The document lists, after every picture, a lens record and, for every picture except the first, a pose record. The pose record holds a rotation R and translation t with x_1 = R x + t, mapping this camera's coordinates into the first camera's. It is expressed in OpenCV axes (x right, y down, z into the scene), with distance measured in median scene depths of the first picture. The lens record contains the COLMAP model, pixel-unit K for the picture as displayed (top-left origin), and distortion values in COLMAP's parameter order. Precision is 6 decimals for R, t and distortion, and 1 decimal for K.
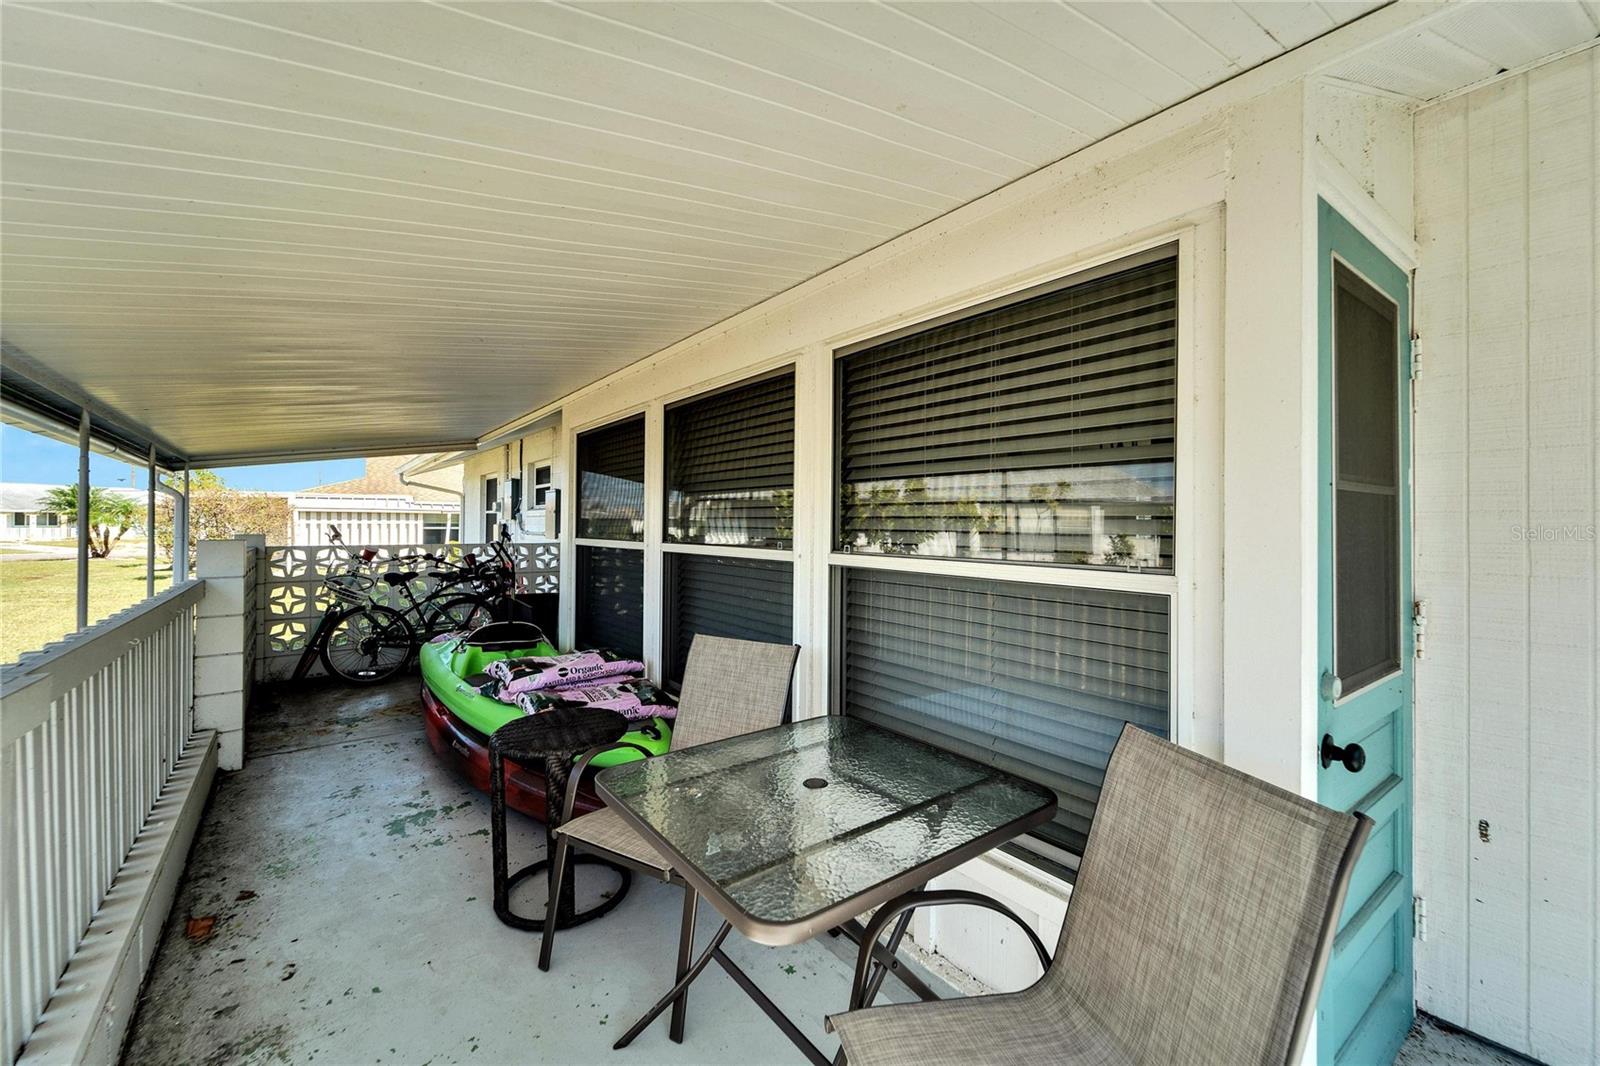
lens RADIAL K [[658.2, 0, 800.6], [0, 658.2, 515.9], [0, 0, 1]] dist [-0.000227, -0.000272]
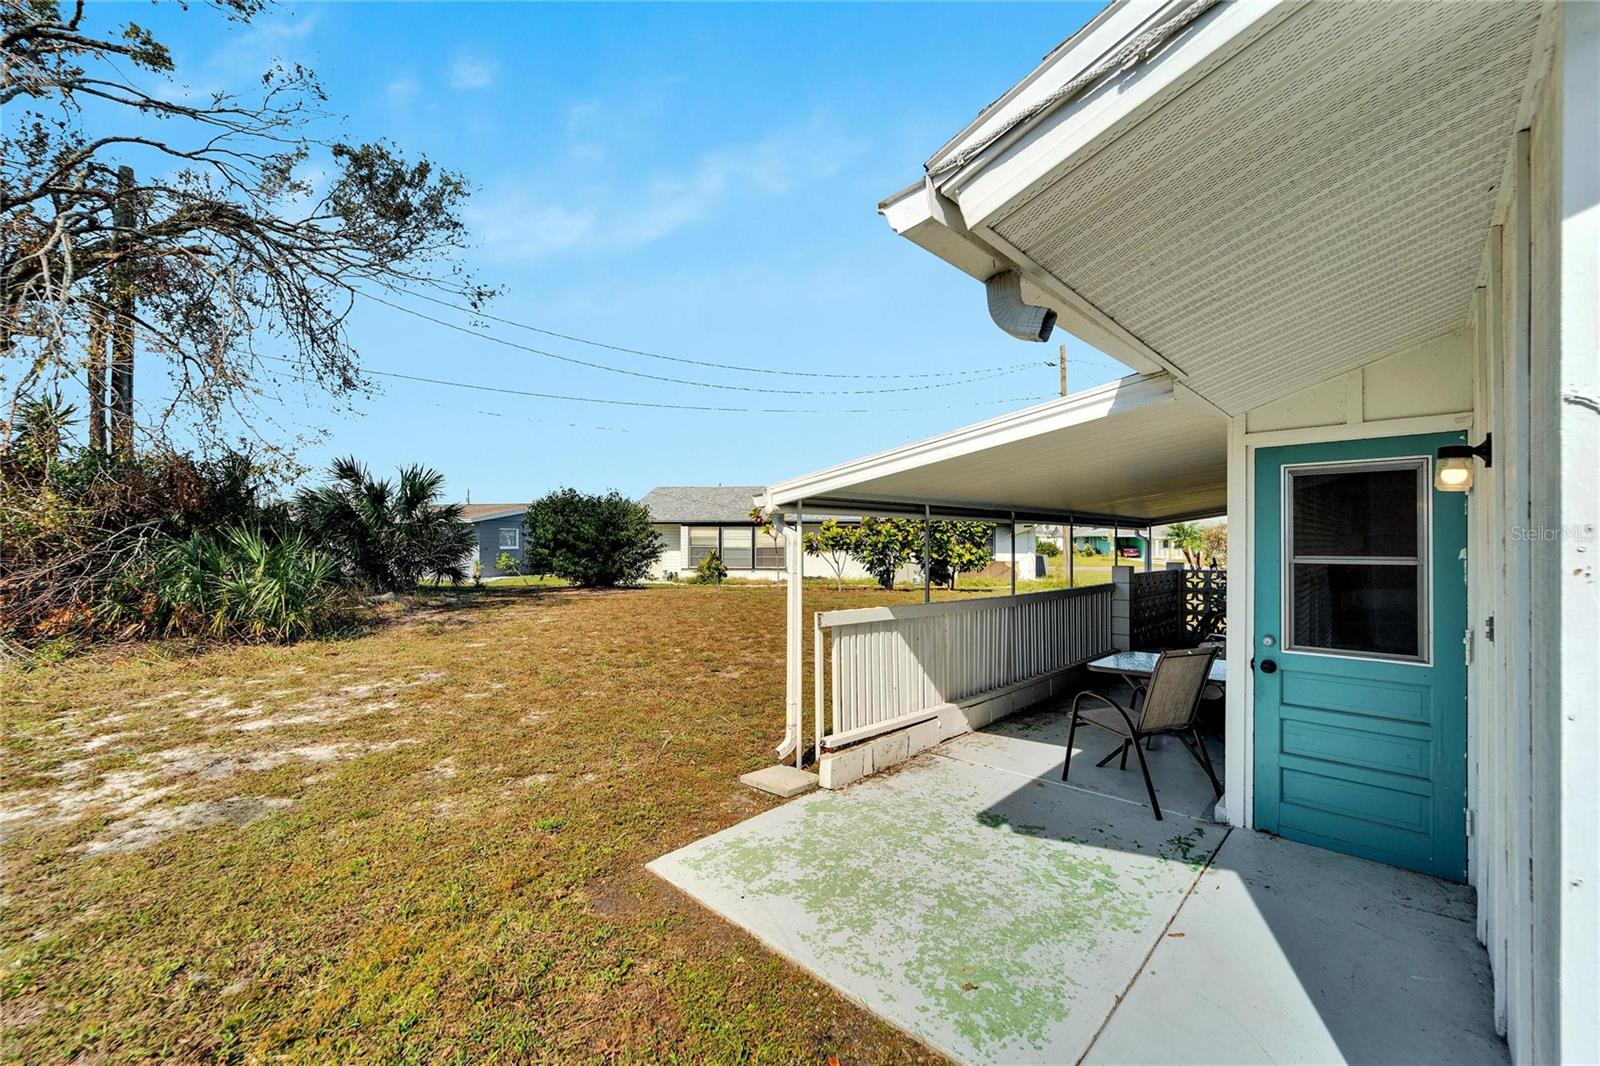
lens RADIAL K [[643.8, 0, 796.6], [0, 643.8, 538.1], [0, 0, 1]] dist [0.000496, -0.000252]
pose [[0.162135, -0.009336, -0.986724, 0.678558], [0.009225, 0.999926, -0.007945, -0.031520], [0.986726, -0.007814, 0.162209, -0.274166]]
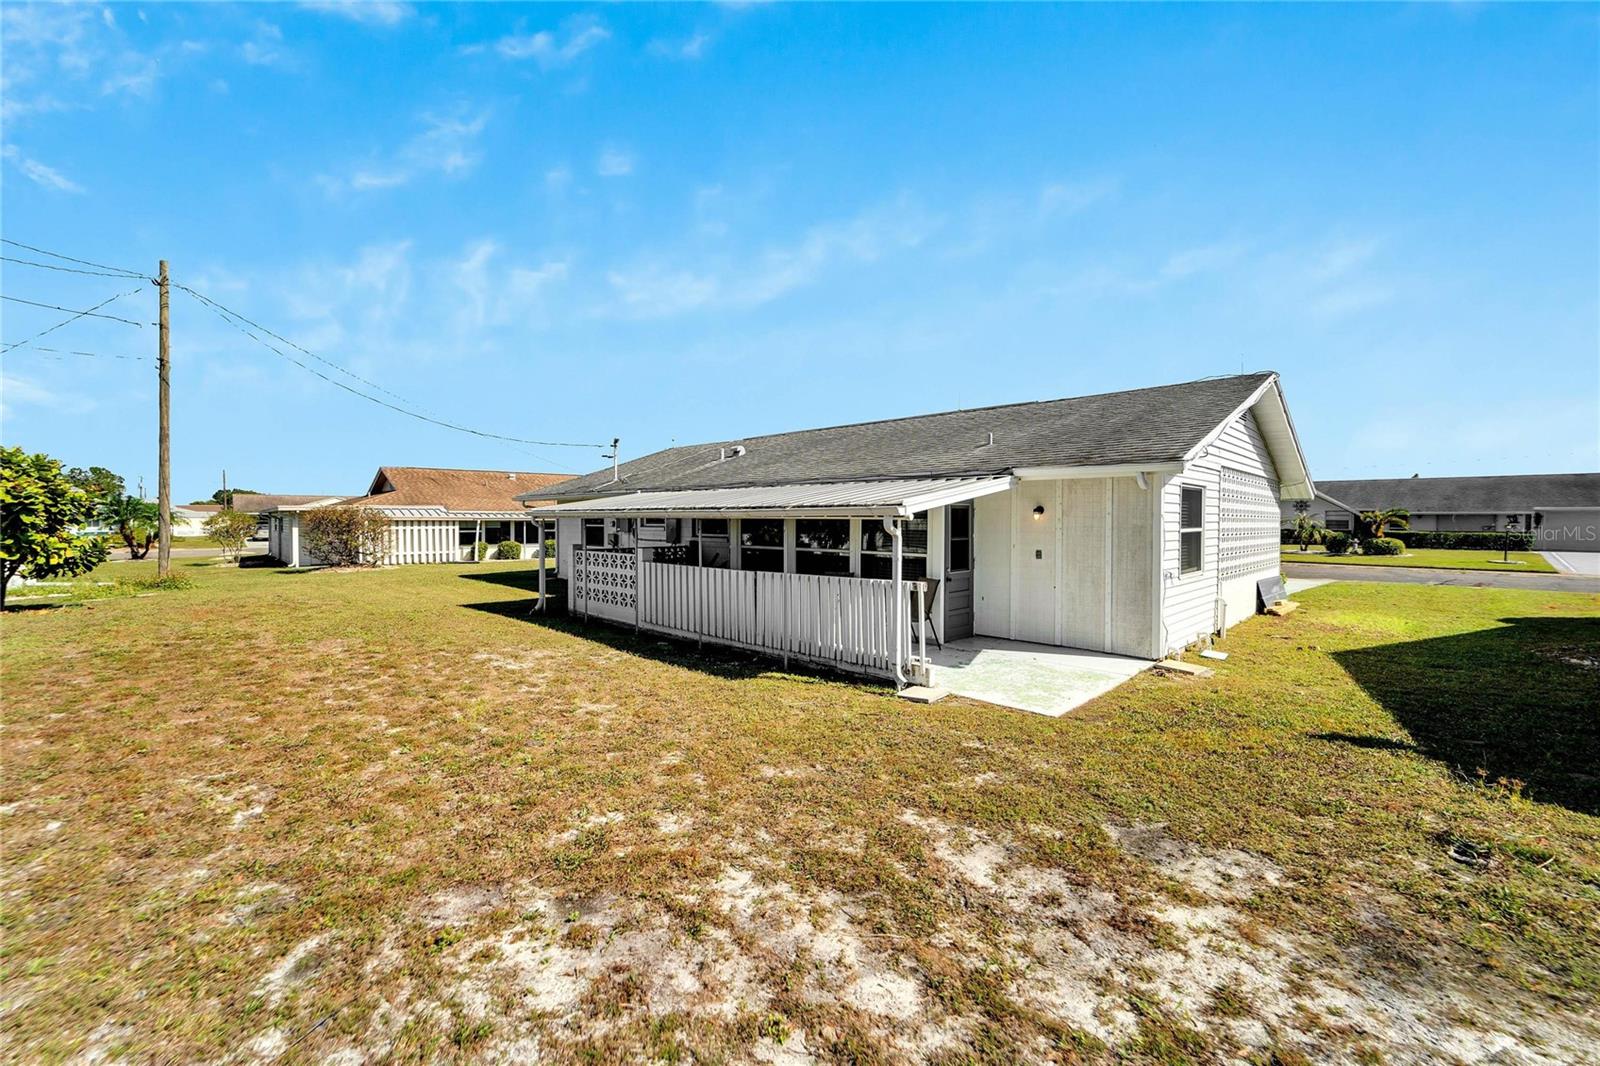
lens RADIAL K [[637.0, 0, 795.7], [0, 637.0, 530.7], [0, 0, 1]] dist [0.002549, 0.000198]
pose [[0.989971, -0.007061, 0.141096, -0.379474], [0.002580, 0.999487, 0.031918, -0.081621], [-0.141249, -0.031234, 0.989481, -1.194965]]
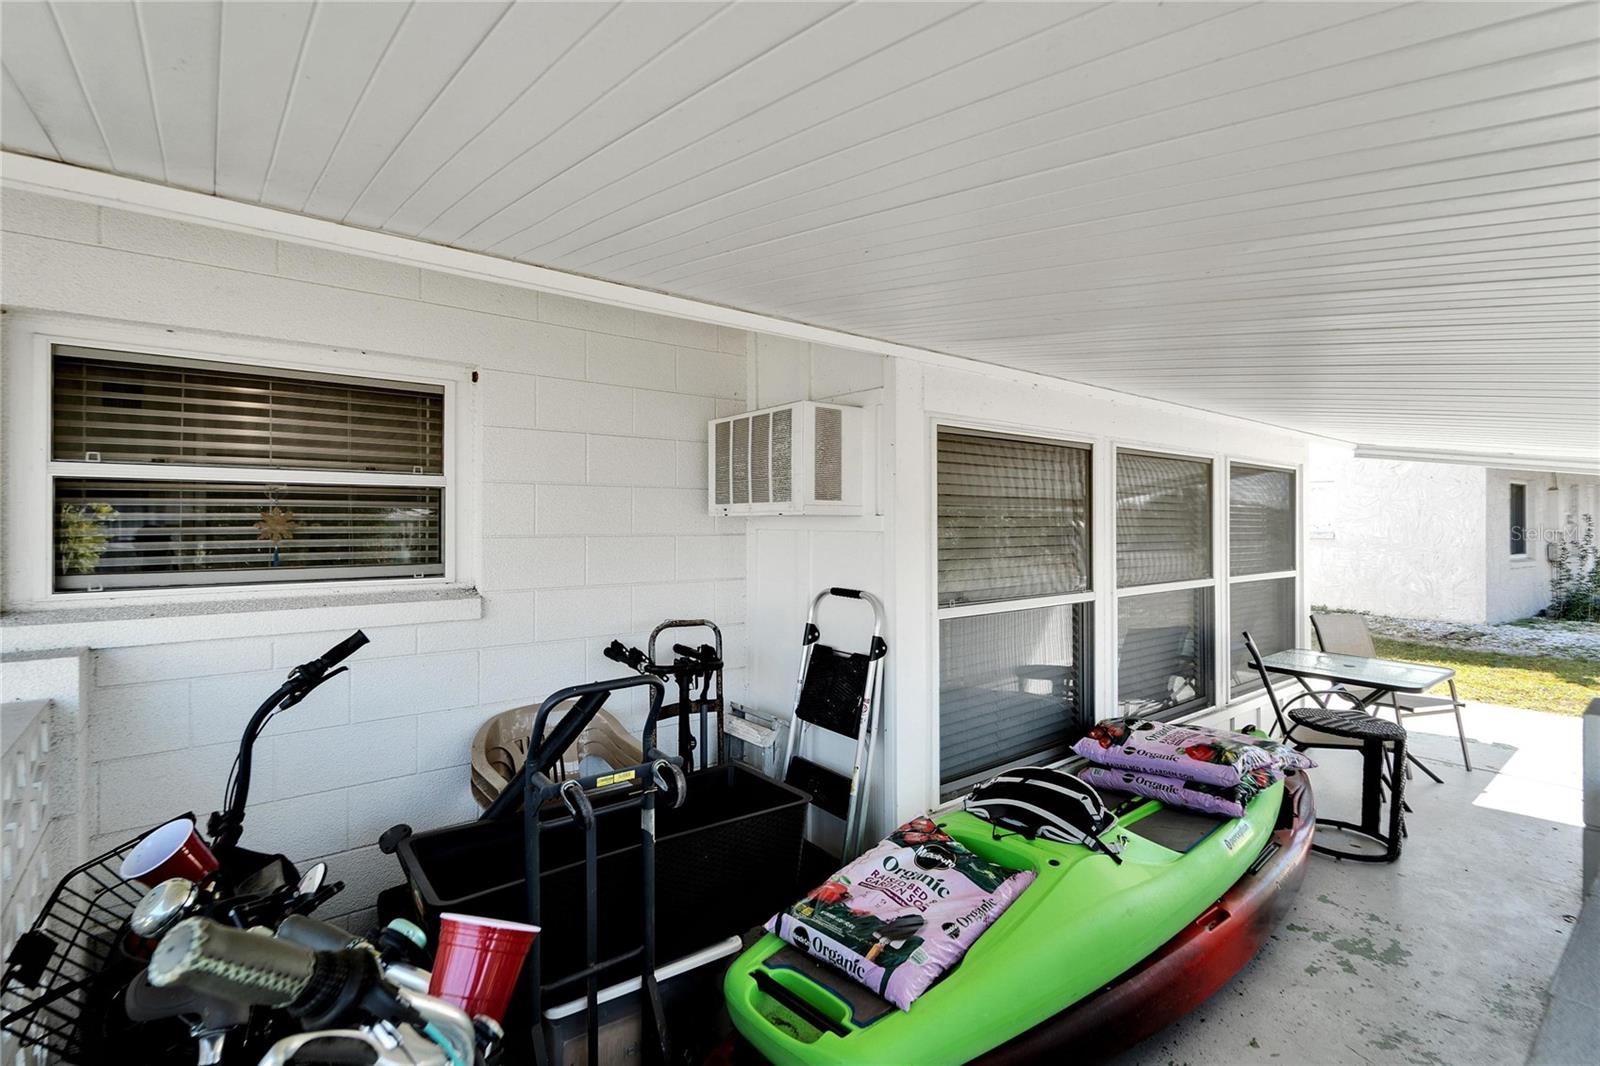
lens RADIAL K [[757.7, 0, 794.3], [0, 757.7, 495.7], [0, 0, 1]] dist [0.003944, 0.000576]
pose [[-0.040696, 0.024169, 0.998879, -0.780157], [-0.017386, 0.999539, -0.024893, -0.035281], [-0.999020, -0.018380, -0.040257, 0.904675]]
